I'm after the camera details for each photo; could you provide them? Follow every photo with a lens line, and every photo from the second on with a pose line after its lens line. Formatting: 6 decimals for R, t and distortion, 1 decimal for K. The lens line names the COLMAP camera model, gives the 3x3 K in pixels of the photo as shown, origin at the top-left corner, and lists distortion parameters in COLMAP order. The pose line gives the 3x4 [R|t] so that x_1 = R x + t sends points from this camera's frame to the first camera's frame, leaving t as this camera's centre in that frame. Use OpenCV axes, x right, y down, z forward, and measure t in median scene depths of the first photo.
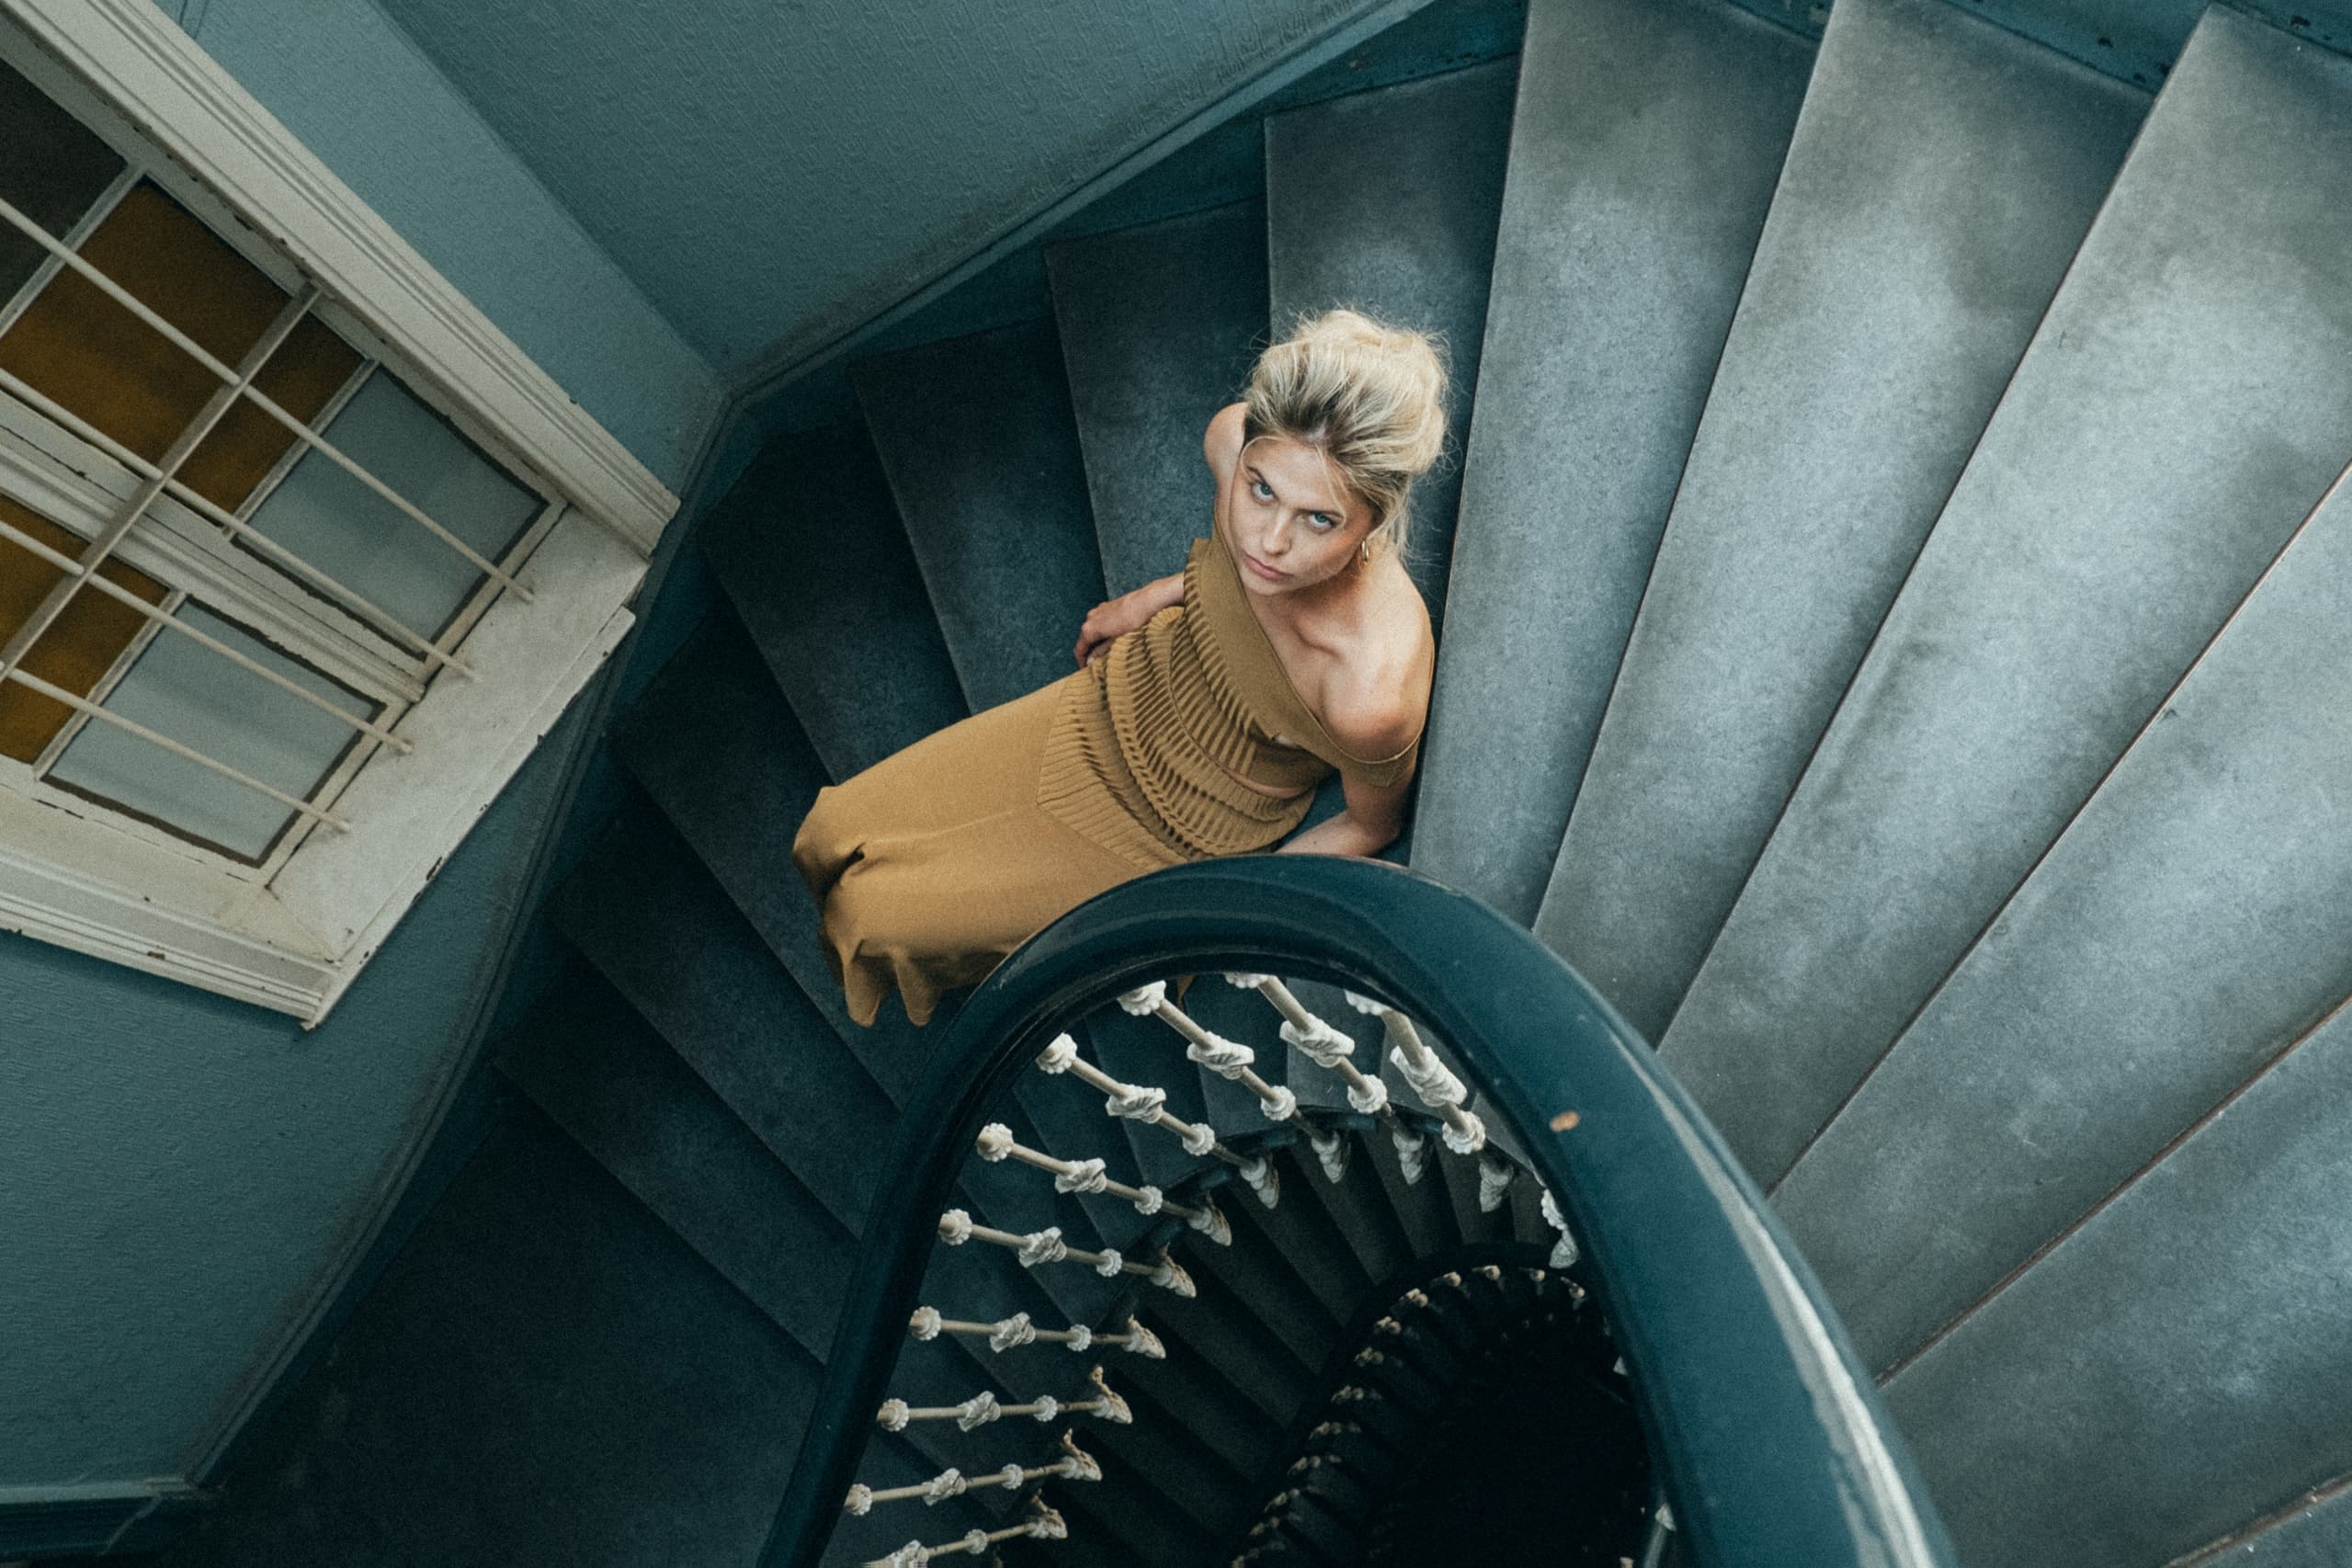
lens RADIAL K [[2088.7, 0, 1181.2], [0, 2088.7, 740.9], [0, 0, 1]] dist [-0.126370, 0.088861]
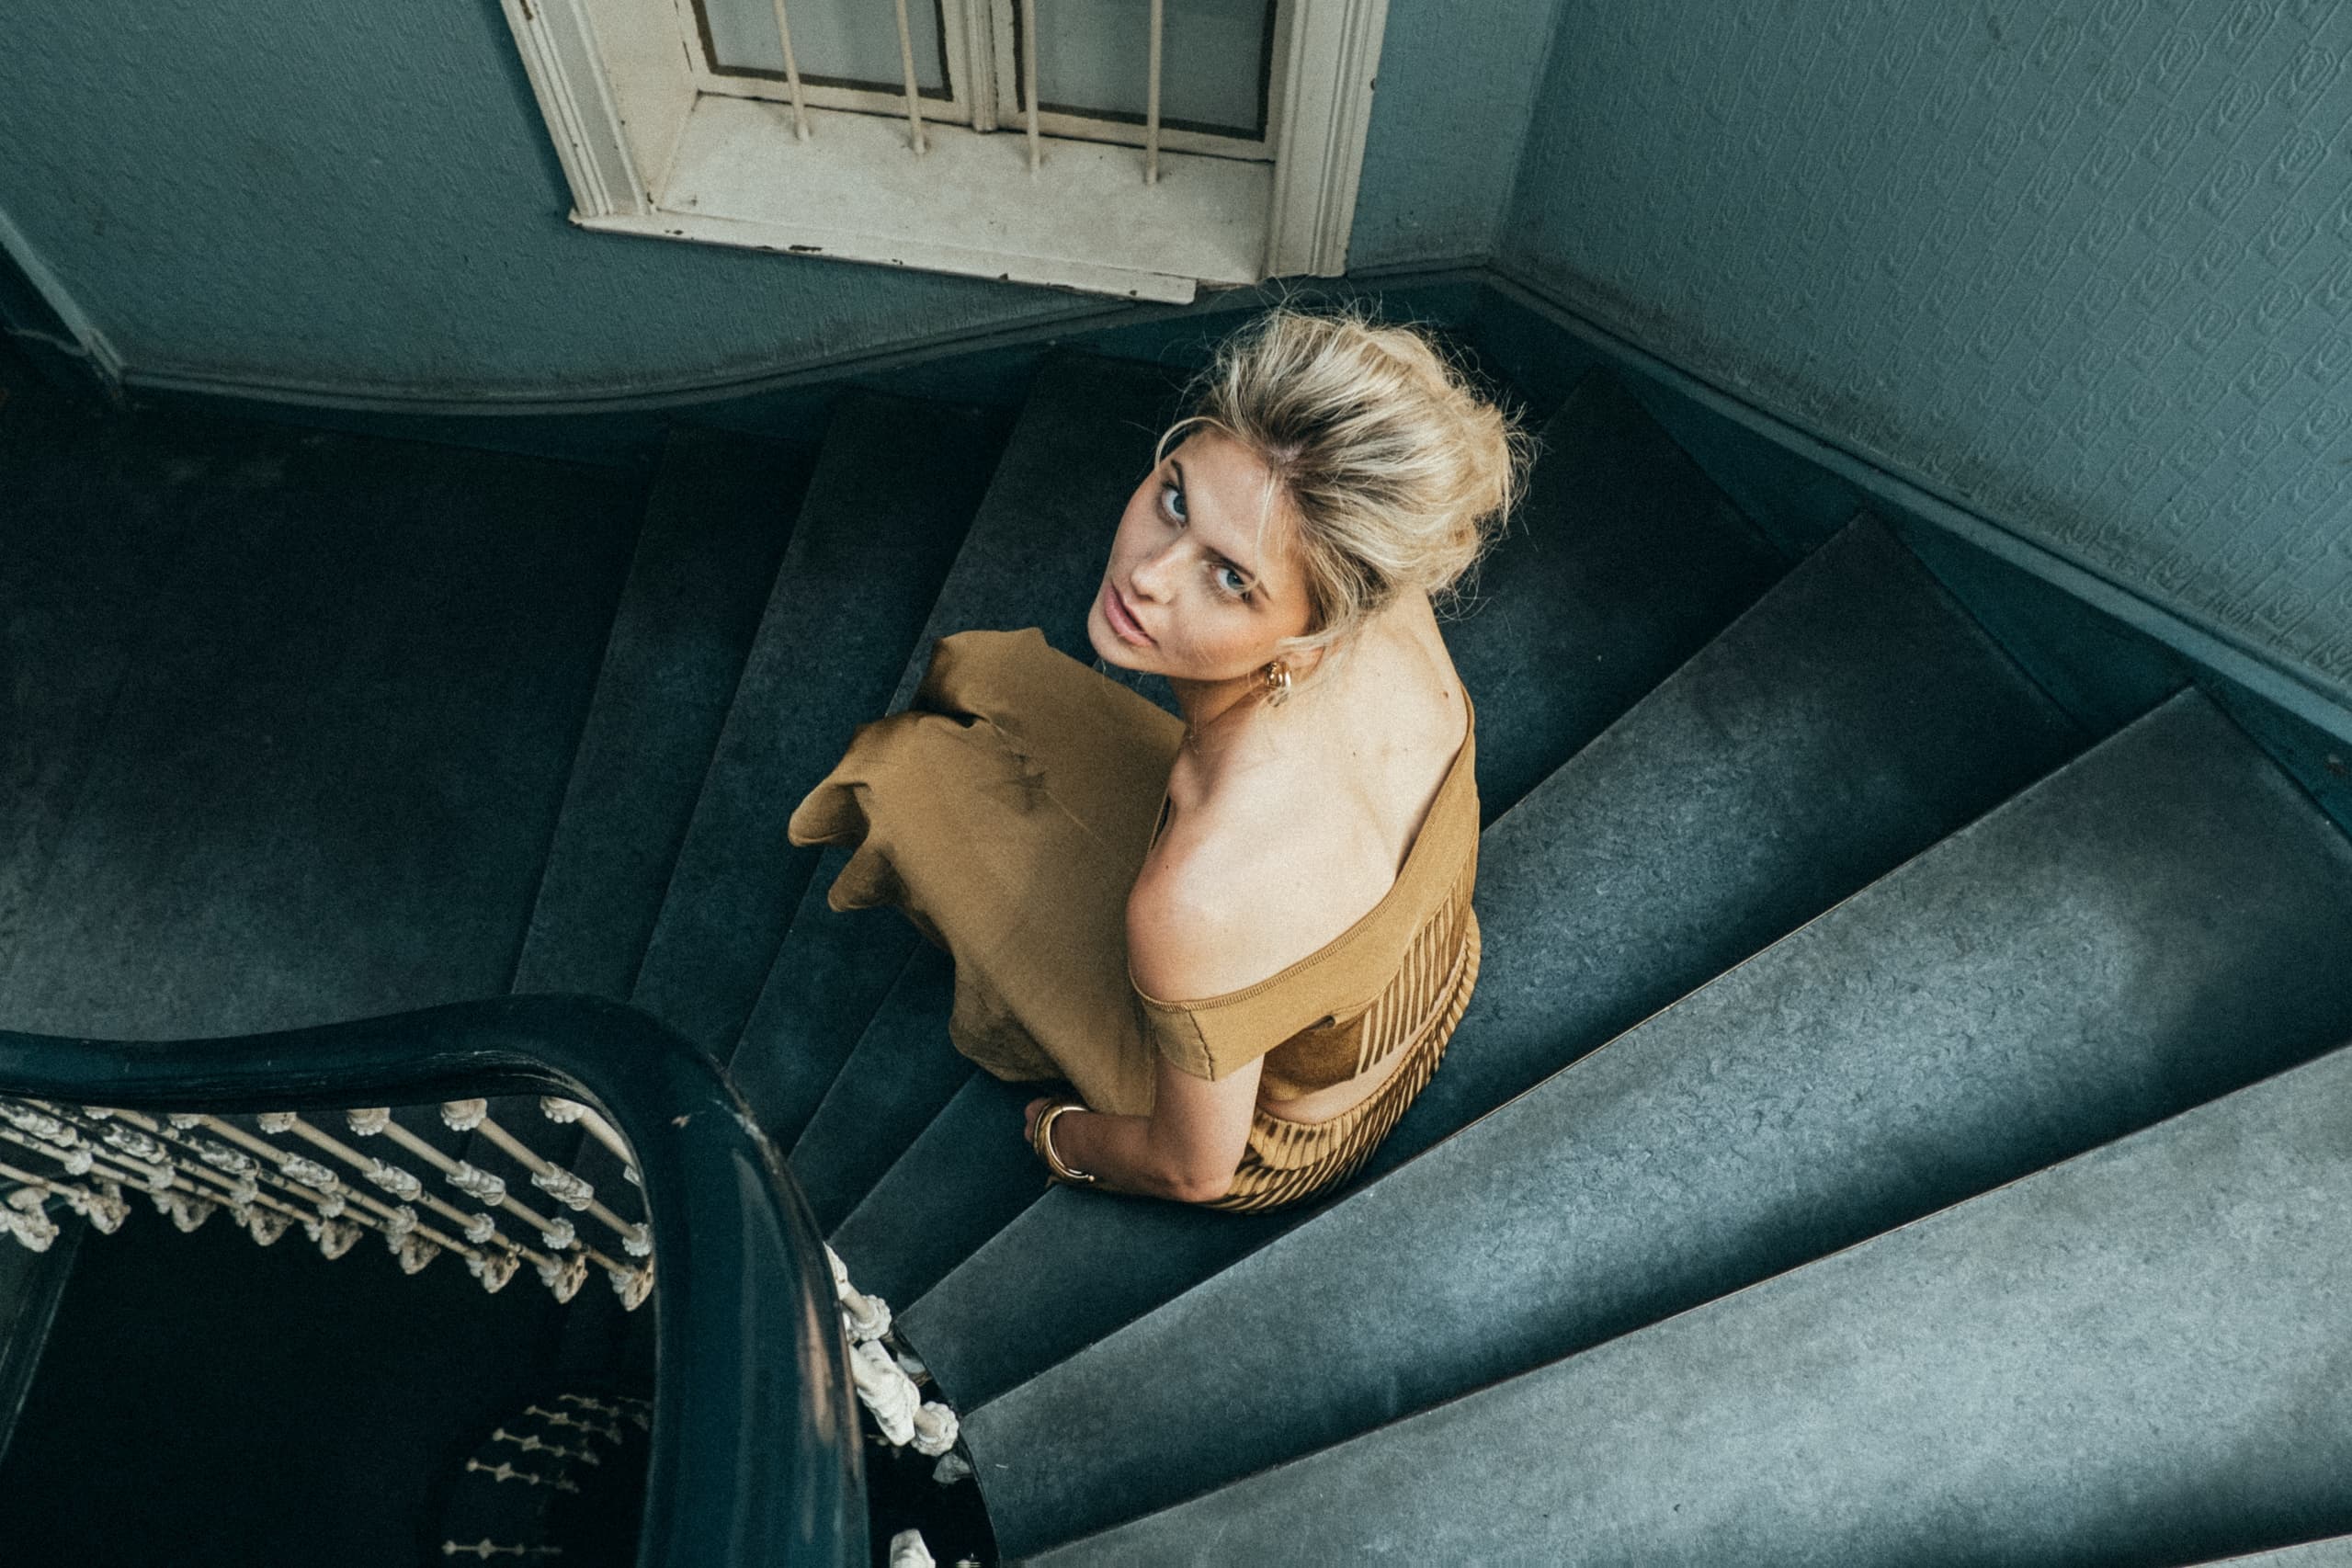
lens RADIAL K [[1988.7, 0, 1183.2], [0, 1988.7, 673.8], [0, 0, 1]] dist [-0.111131, 0.063098]
pose [[0.476889, 0.866196, -0.149271, -0.025256], [-0.865234, 0.492520, 0.093778, -0.059628], [0.154749, 0.084433, 0.984339, 0.260777]]
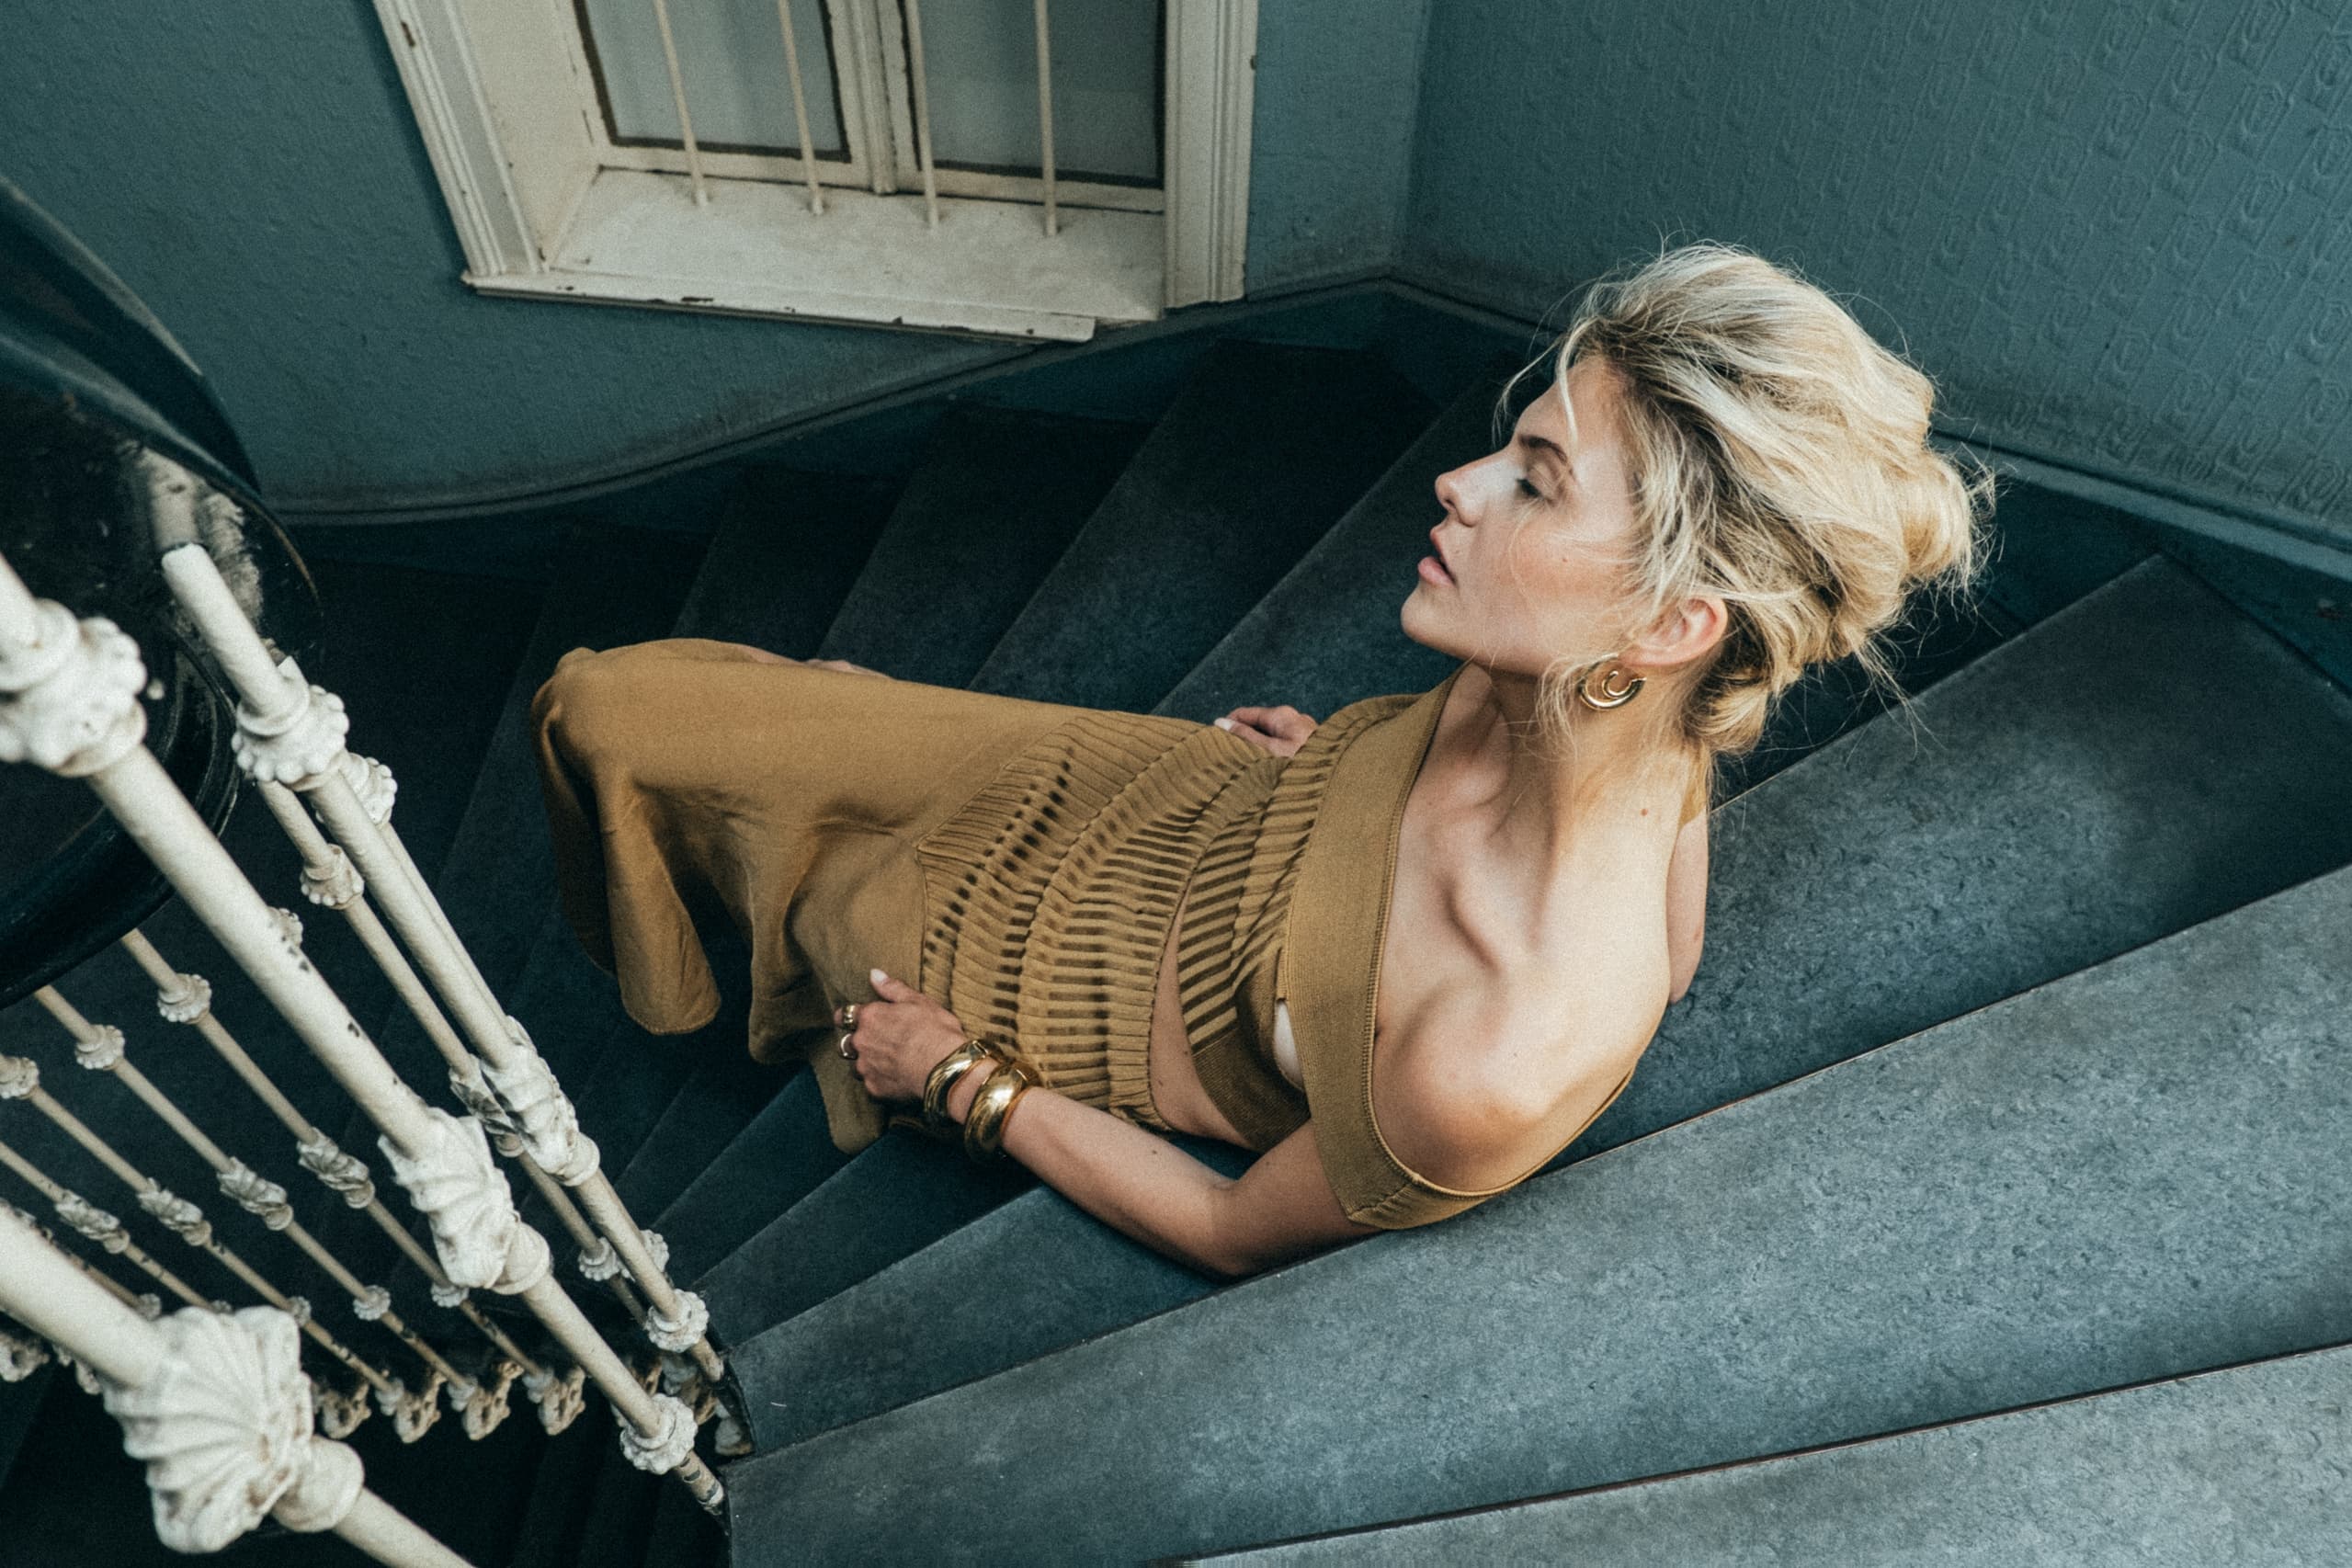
lens RADIAL K [[1945.5, 0, 1177.4], [0, 1945.5, 736.9], [0, 0, 1]] dist [-0.109279, 0.065792]
pose [[0.489719, 0.813616, -0.313376, 0.106936], [-0.853108, 0.521337, 0.020374, -0.025013], [0.179951, 0.257366, 0.949411, 0.362030]]
